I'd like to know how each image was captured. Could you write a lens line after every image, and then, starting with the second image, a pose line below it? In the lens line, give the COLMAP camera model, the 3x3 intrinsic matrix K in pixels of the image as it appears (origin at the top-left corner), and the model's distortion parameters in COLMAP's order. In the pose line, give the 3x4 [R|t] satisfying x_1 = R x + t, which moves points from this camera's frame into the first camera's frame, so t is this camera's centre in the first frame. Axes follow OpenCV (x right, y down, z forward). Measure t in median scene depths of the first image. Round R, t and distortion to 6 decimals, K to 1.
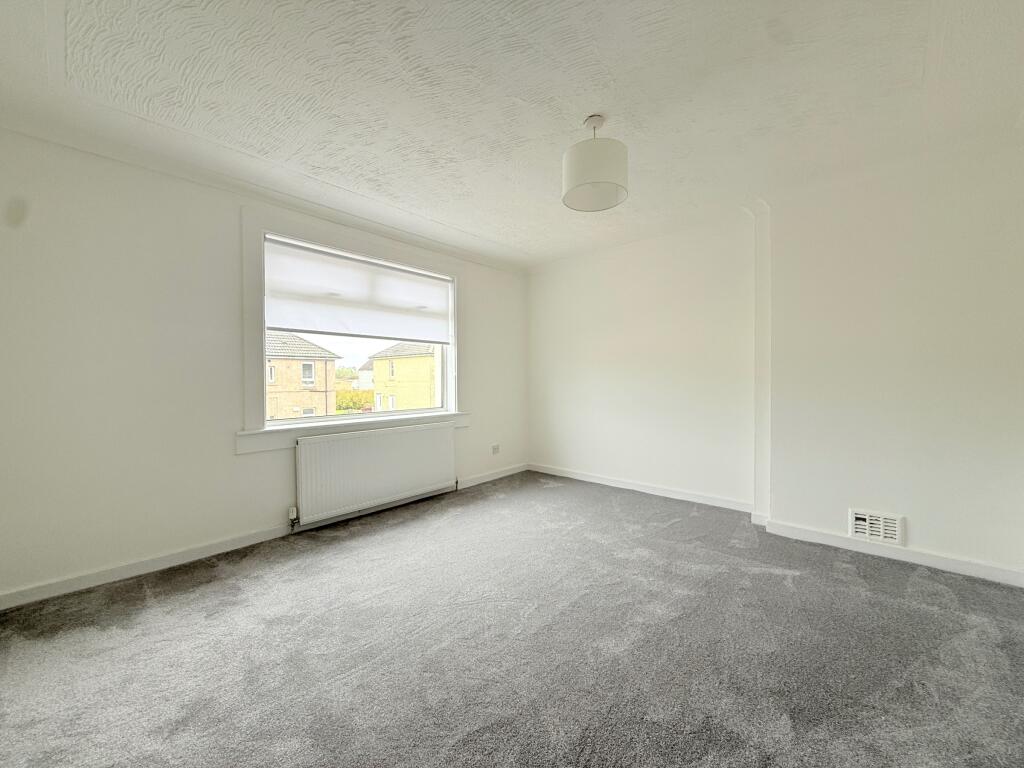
lens RADIAL K [[406.3, 0, 509.9], [0, 406.3, 383.7], [0, 0, 1]] dist [0.000060, 0.000049]
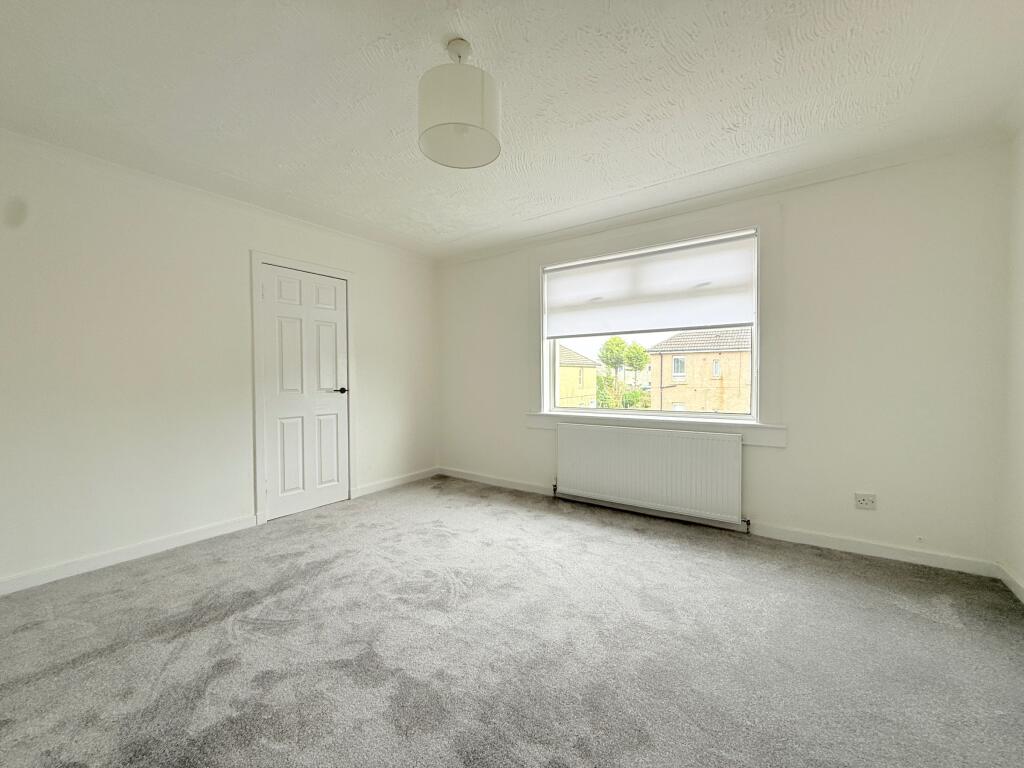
lens RADIAL K [[406.3, 0, 509.9], [0, 406.3, 383.7], [0, 0, 1]] dist [0.000060, 0.000049]
pose [[0.110654, 0.021768, -0.993621, 0.641215], [-0.004485, 0.999761, 0.021403, -0.011935], [0.993849, 0.002088, 0.110725, 0.644610]]
